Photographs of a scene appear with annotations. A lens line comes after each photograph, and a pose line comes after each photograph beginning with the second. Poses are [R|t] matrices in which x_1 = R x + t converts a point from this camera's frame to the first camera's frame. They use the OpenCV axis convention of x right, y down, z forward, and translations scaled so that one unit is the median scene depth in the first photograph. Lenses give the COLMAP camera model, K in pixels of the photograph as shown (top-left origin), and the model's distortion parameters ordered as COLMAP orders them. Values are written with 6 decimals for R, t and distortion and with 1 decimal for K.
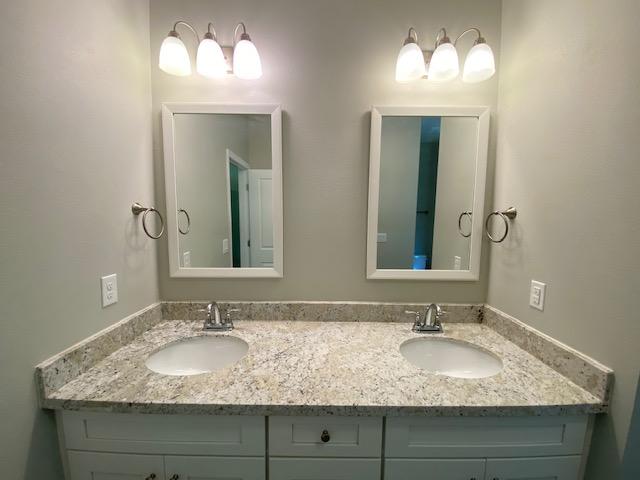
lens RADIAL K [[258.8, 0, 320.0], [0, 258.8, 240.0], [0, 0, 1]] dist [0.014188, -0.016971]
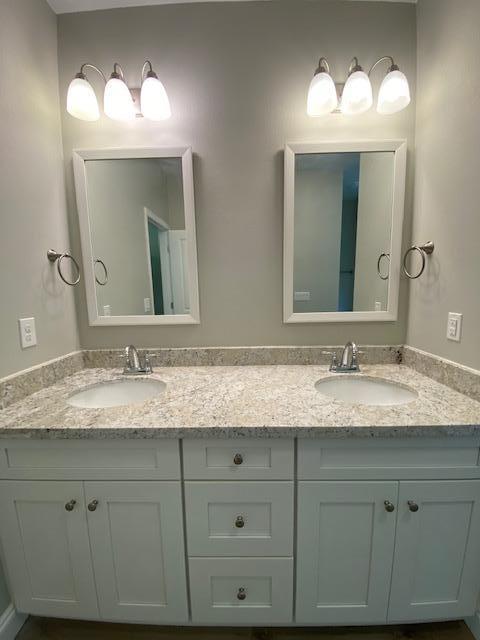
lens RADIAL K [[258.8, 0, 241.8], [0, 258.8, 320.2], [0, 0, 1]] dist [0.014188, -0.016971]
pose [[0.999386, -0.026354, -0.023100, 0.049148], [0.027145, 0.999032, 0.034619, 0.117526], [0.022165, -0.035225, 0.999134, -0.001515]]
